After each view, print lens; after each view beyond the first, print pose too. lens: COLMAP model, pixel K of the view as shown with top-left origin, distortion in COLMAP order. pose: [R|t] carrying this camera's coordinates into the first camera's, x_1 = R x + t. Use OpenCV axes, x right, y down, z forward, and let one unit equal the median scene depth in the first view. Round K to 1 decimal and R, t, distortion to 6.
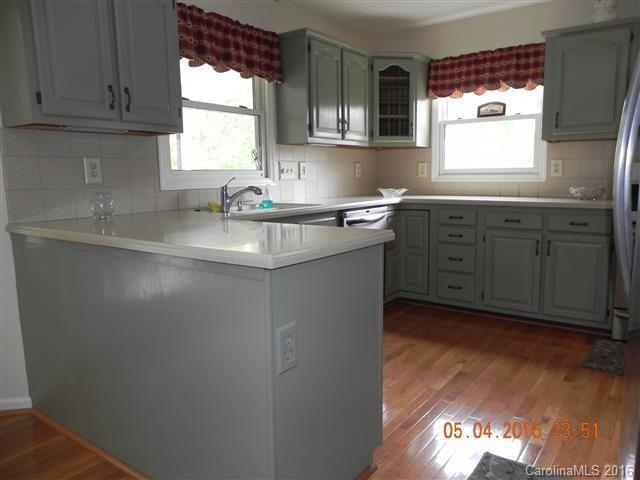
lens RADIAL K [[483.7, 0, 334.8], [0, 483.7, 240.1], [0, 0, 1]] dist [-0.002858, -0.002144]
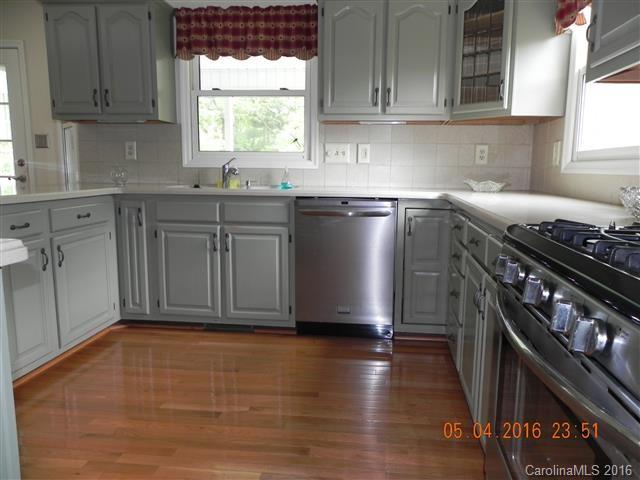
lens RADIAL K [[483.7, 0, 334.8], [0, 483.7, 240.1], [0, 0, 1]] dist [-0.002858, -0.002144]
pose [[0.487414, 0.148635, -0.860427, 0.653779], [-0.139455, 0.986008, 0.091330, -0.060432], [0.861963, 0.075475, 0.501322, 0.513741]]
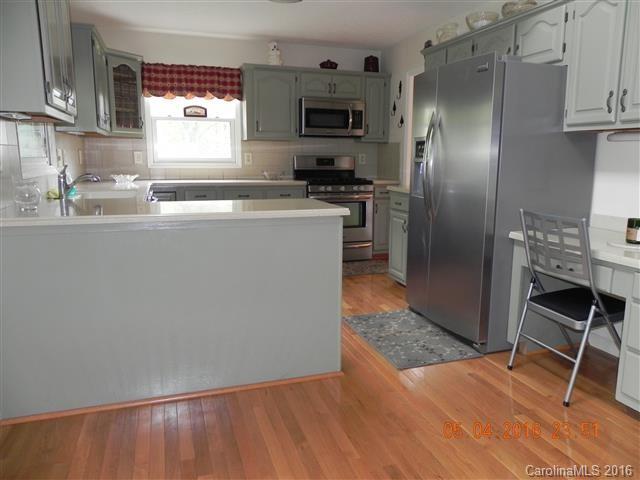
lens RADIAL K [[483.7, 0, 334.8], [0, 483.7, 240.1], [0, 0, 1]] dist [-0.002858, -0.002144]
pose [[0.571028, -0.123679, 0.811560, -0.557543], [0.099872, 0.991709, 0.080861, 0.000135], [-0.814833, 0.034878, 0.578646, -0.027093]]
